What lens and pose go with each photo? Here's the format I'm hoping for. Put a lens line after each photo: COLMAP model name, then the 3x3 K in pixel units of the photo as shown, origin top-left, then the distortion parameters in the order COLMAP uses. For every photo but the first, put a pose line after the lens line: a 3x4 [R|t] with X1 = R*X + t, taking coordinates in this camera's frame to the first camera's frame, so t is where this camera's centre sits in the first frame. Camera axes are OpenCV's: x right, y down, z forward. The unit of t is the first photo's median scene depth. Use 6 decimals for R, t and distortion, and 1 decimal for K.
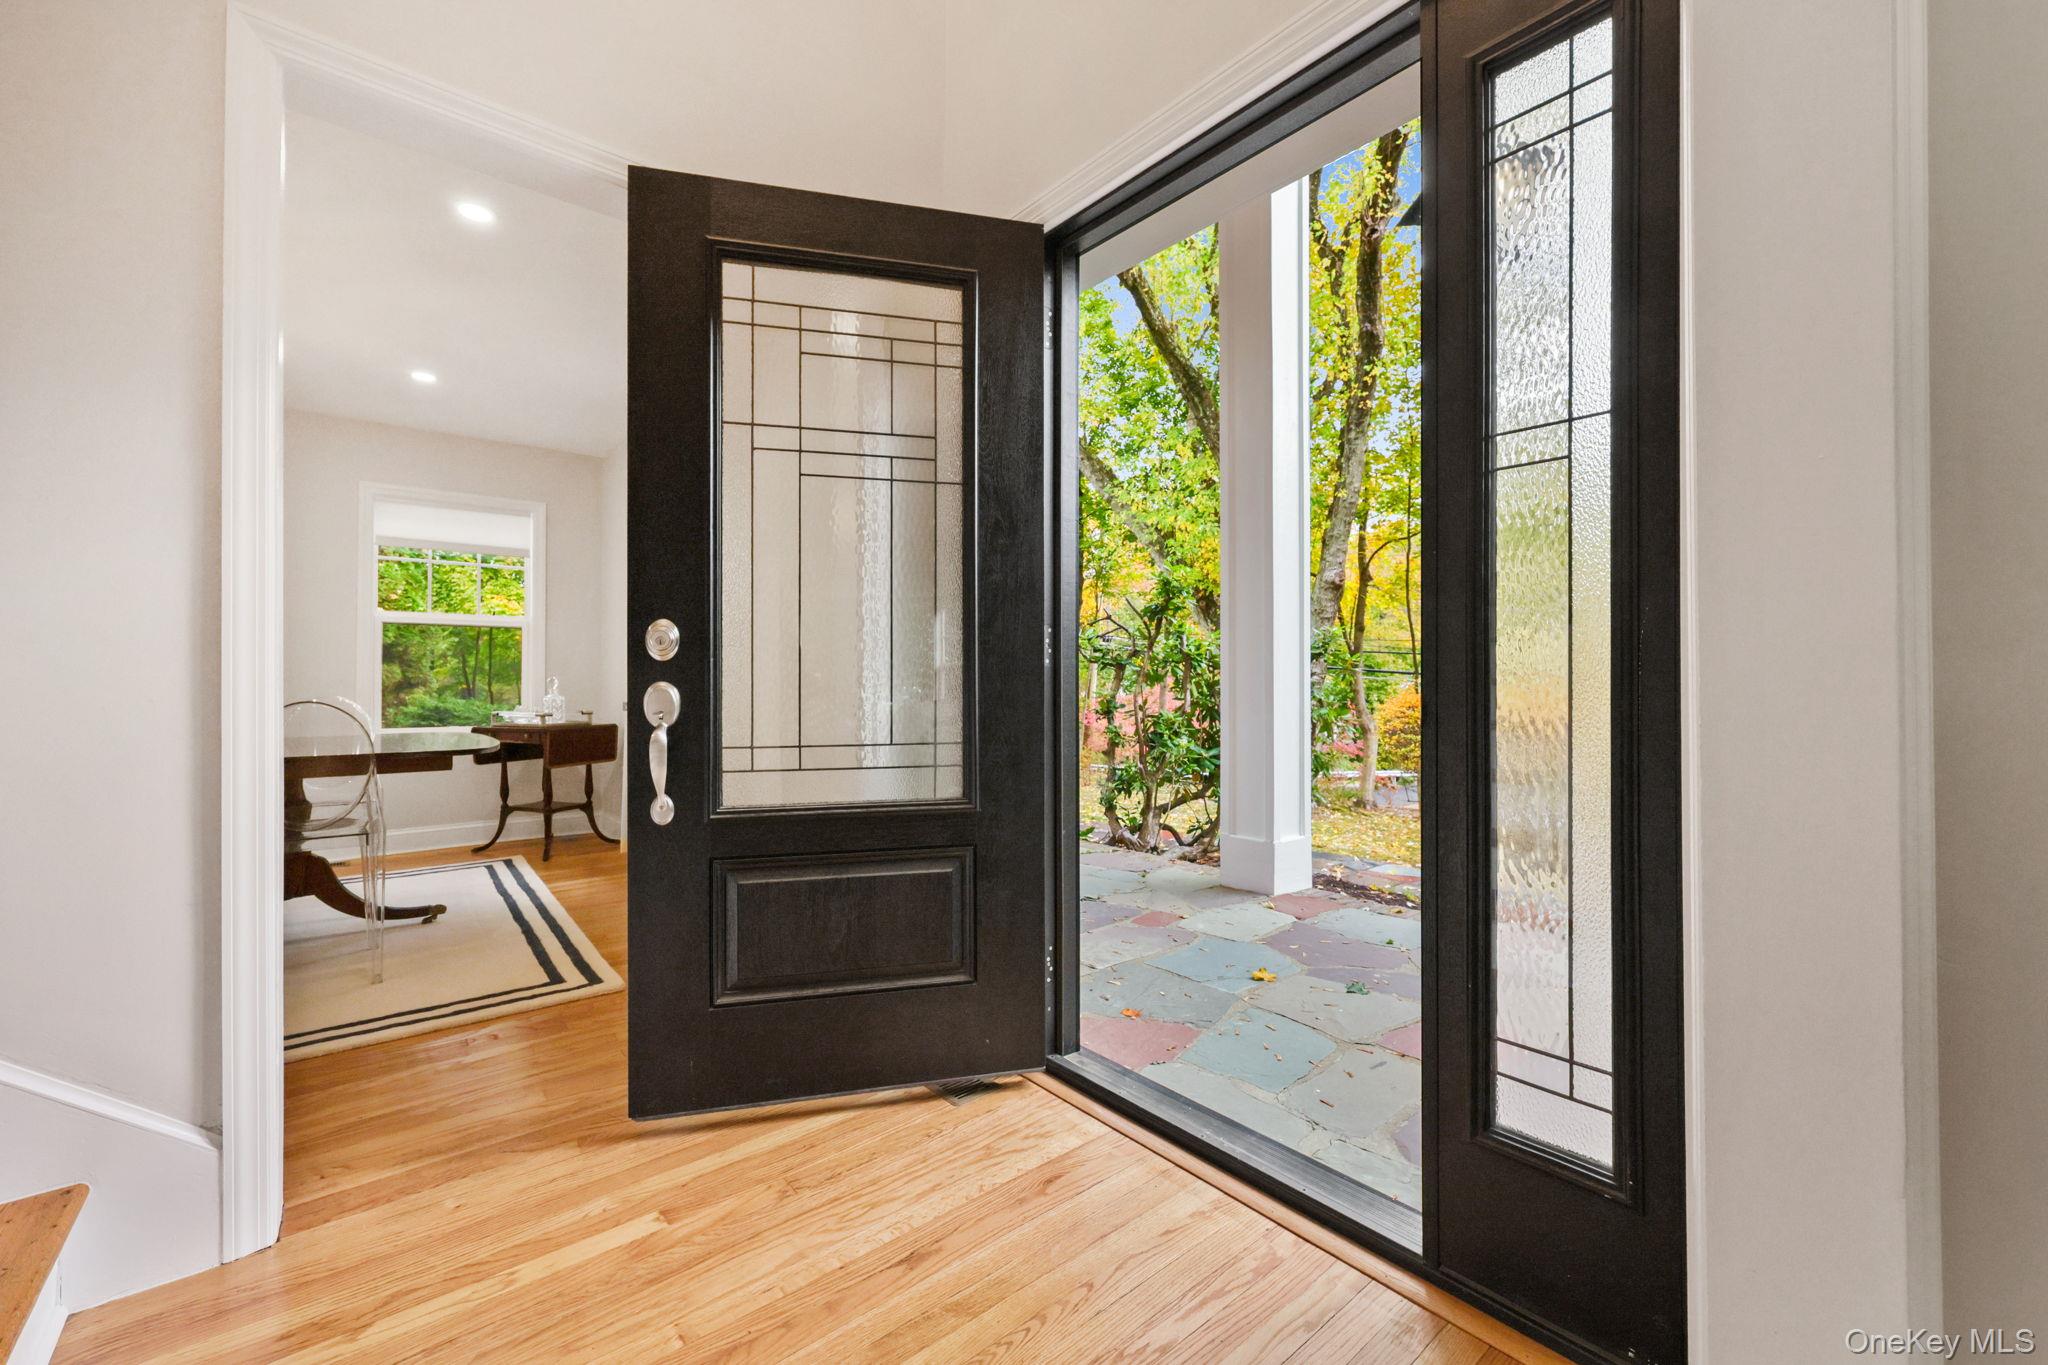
lens RADIAL K [[817.4, 0, 1018.0], [0, 817.4, 683.0], [0, 0, 1]] dist [-0.003349, 0.000204]
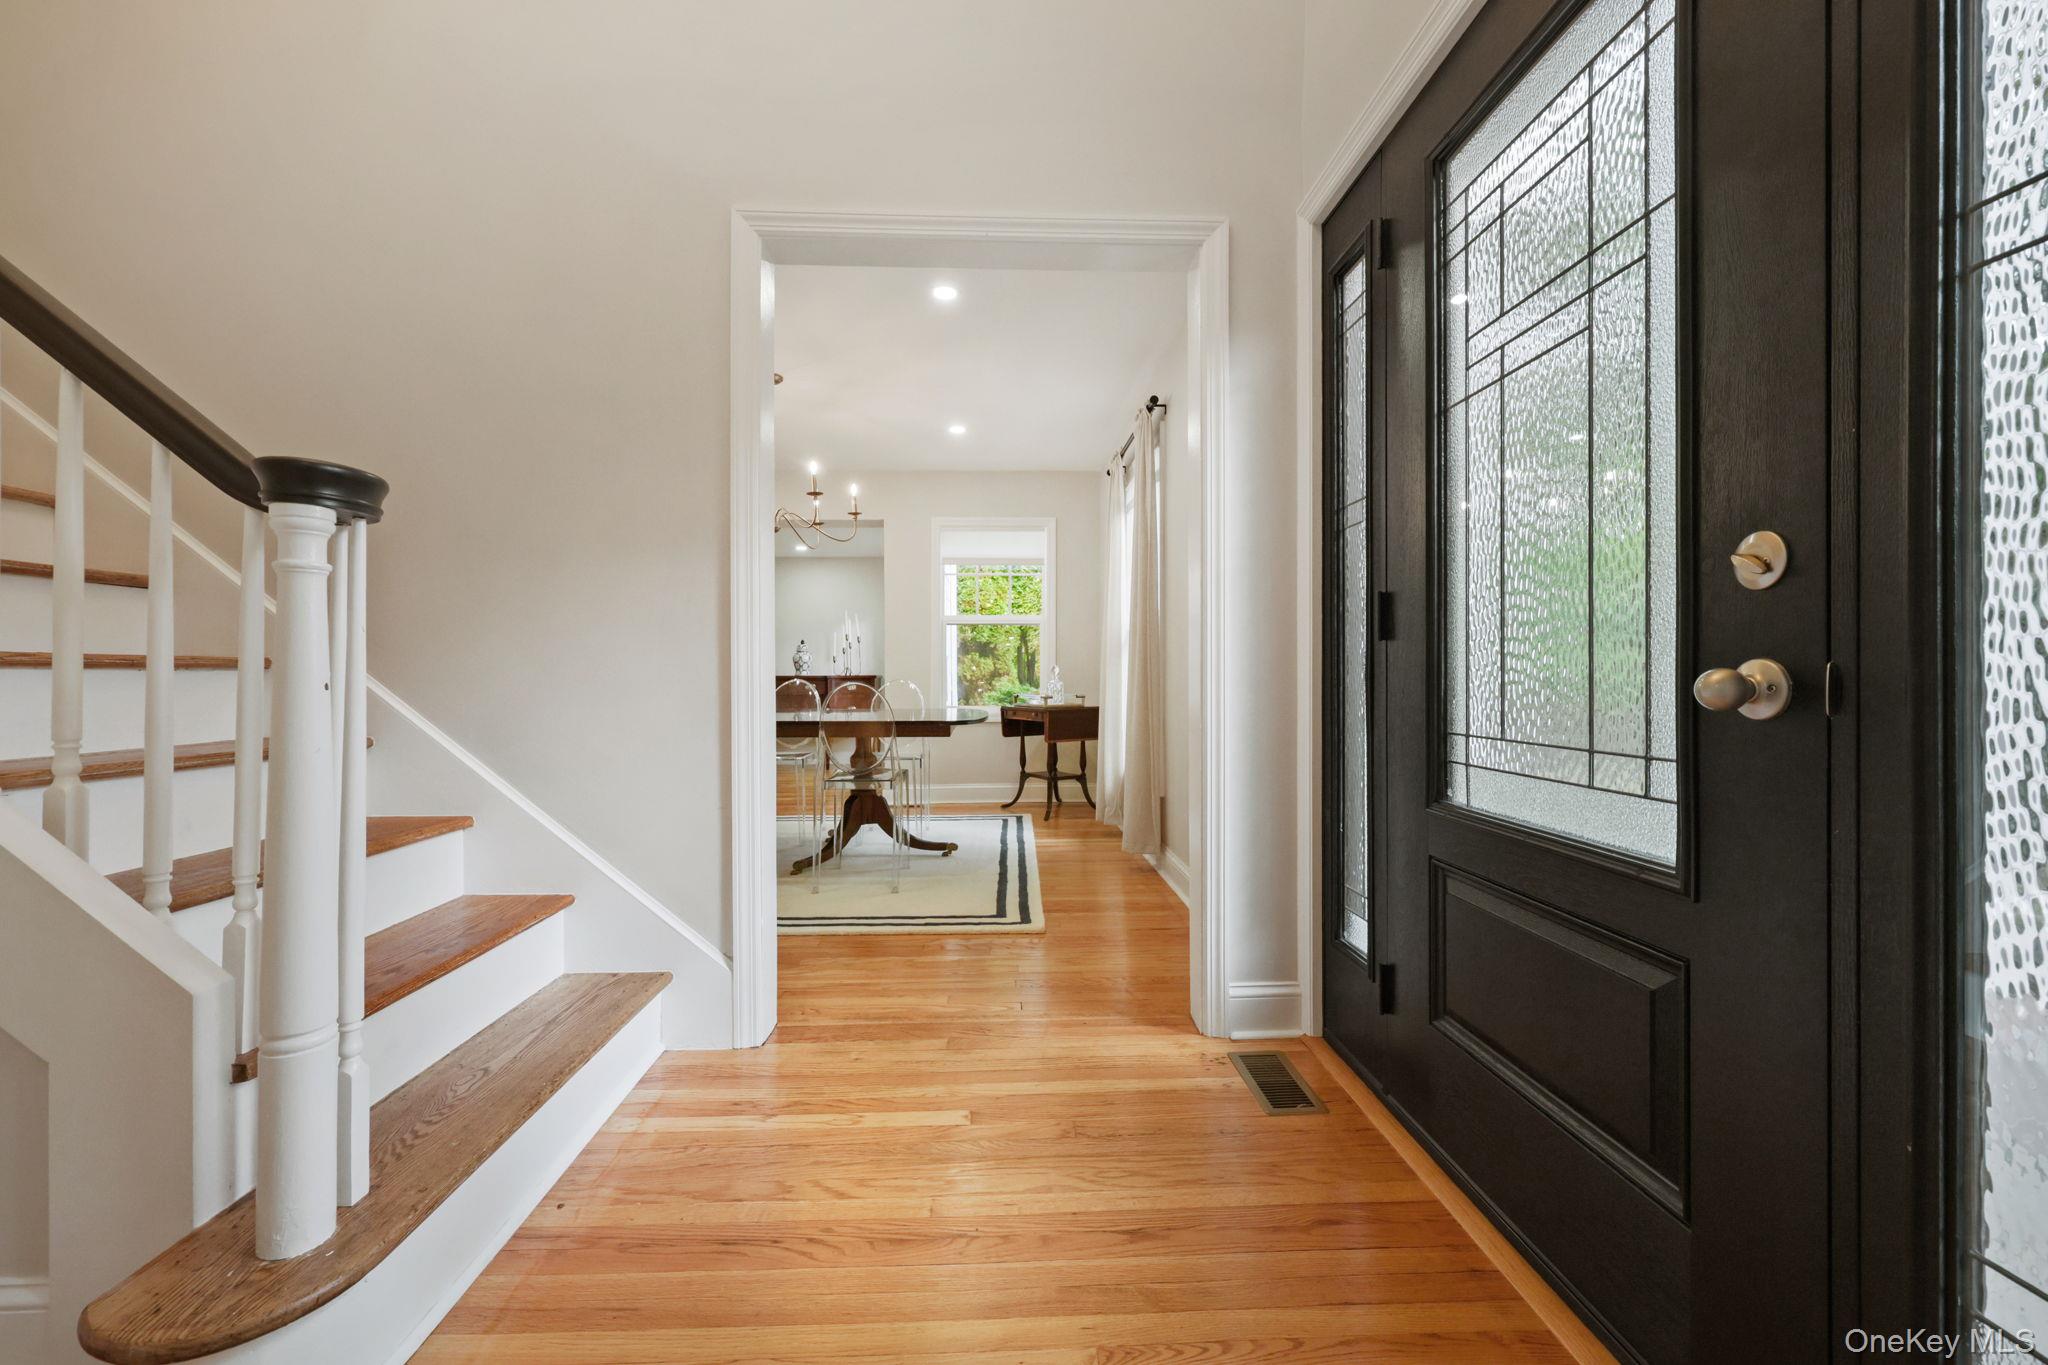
lens RADIAL K [[817.4, 0, 1018.0], [0, 817.4, 683.0], [0, 0, 1]] dist [-0.003349, 0.000204]
pose [[0.792774, 0.004035, -0.609503, 0.148892], [0.002640, 0.999946, 0.010053, 0.008816], [0.609511, -0.009579, 0.792720, 0.052015]]
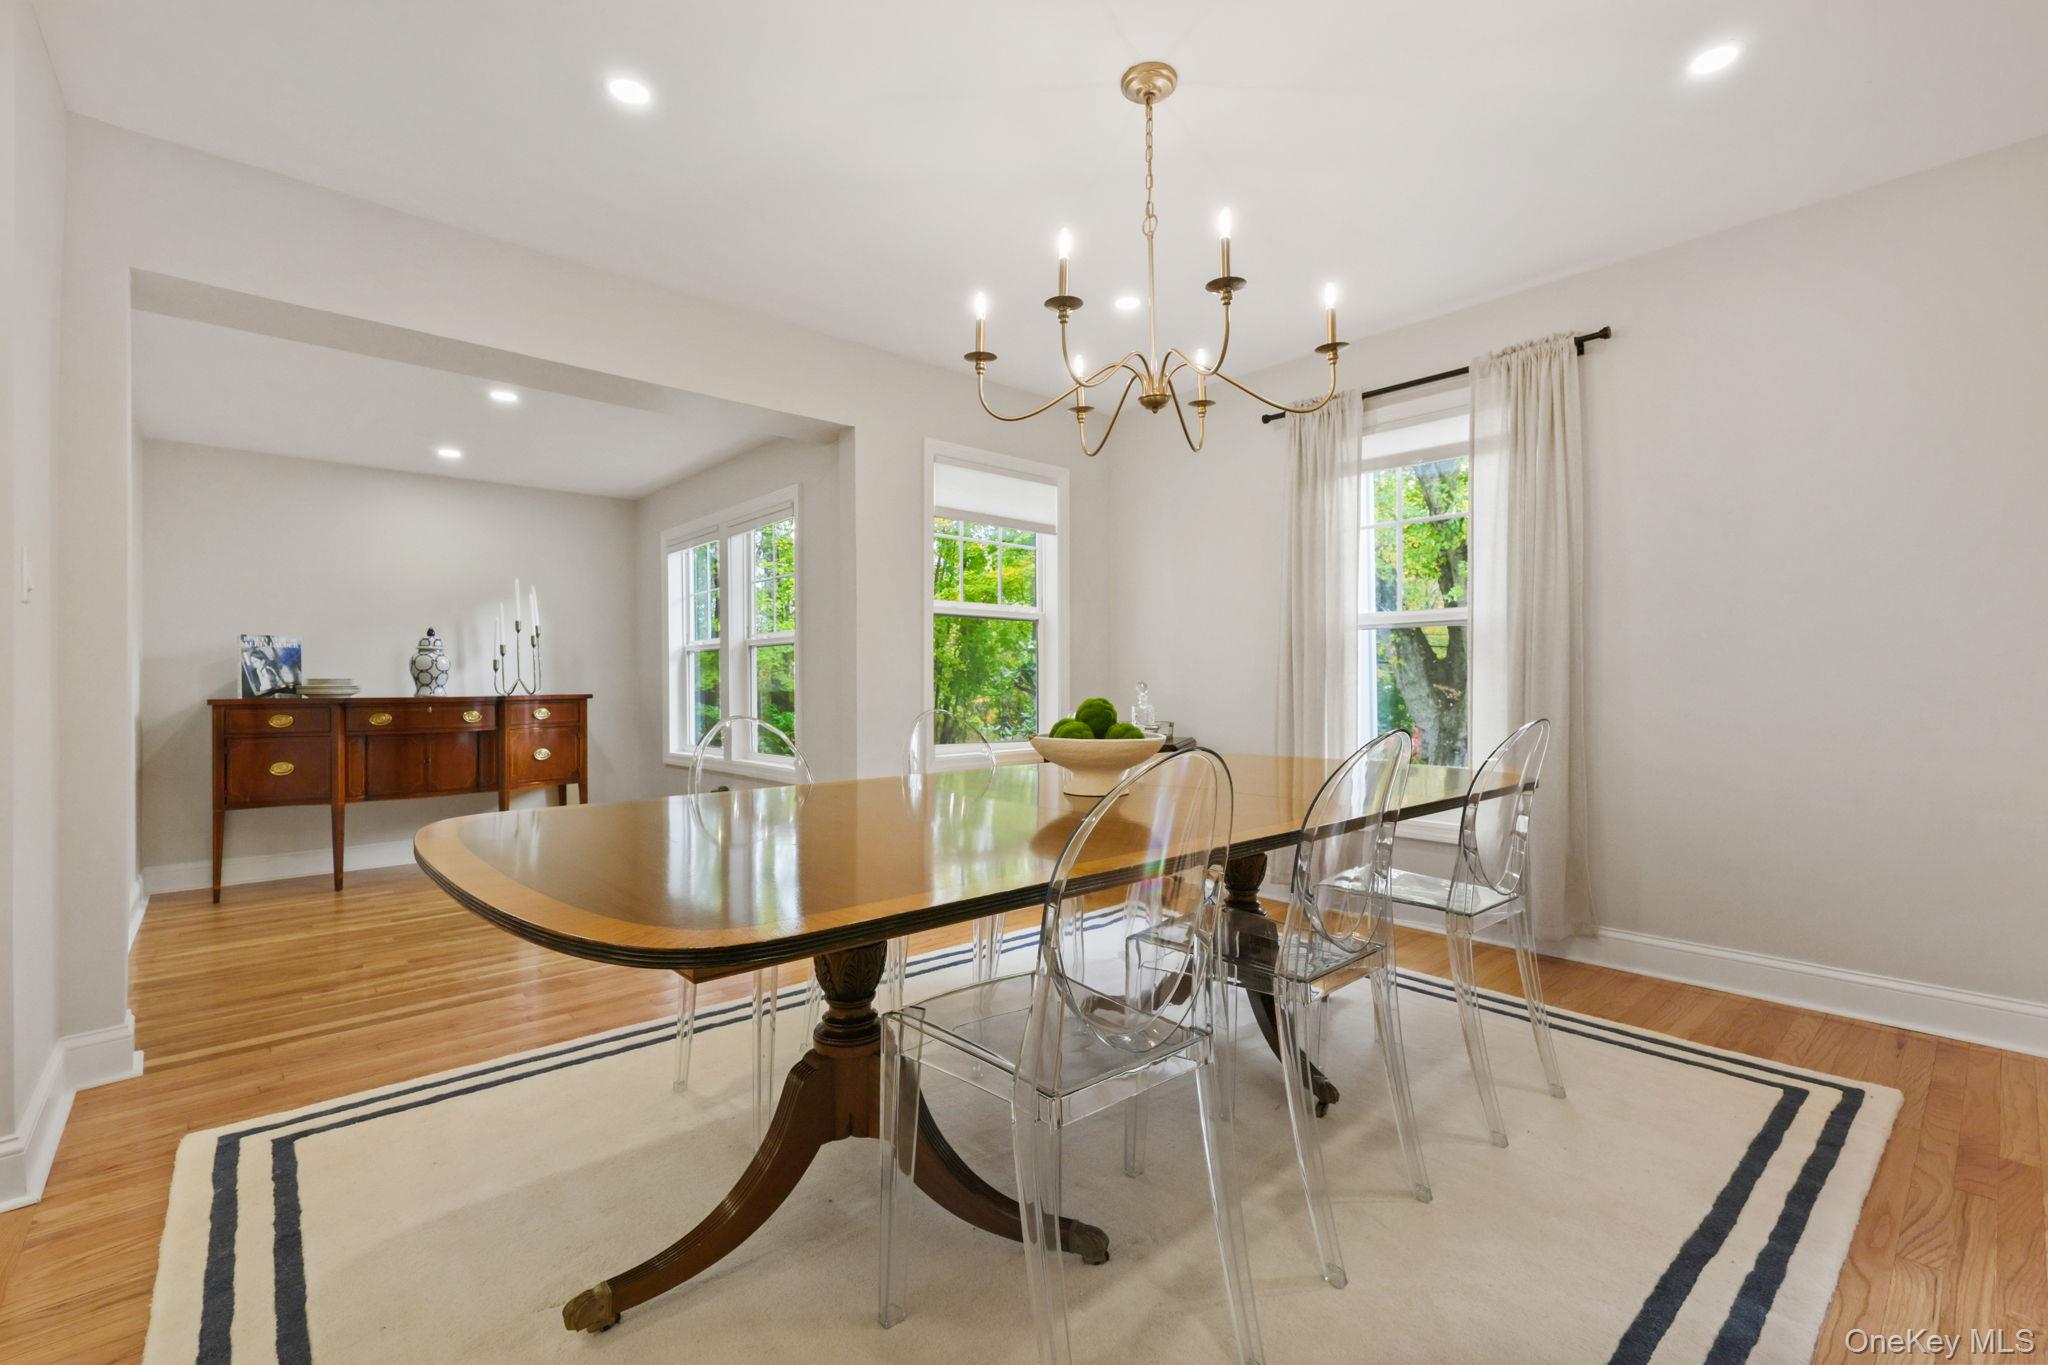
lens RADIAL K [[862.0, 0, 1035.0], [0, 862.0, 682.3], [0, 0, 1]] dist [0.000207, 0.000209]
pose [[0.998104, -0.006456, 0.061217, -1.038595], [0.006264, 0.999975, 0.003326, -0.011431], [-0.061237, -0.002936, 0.998119, 0.200802]]
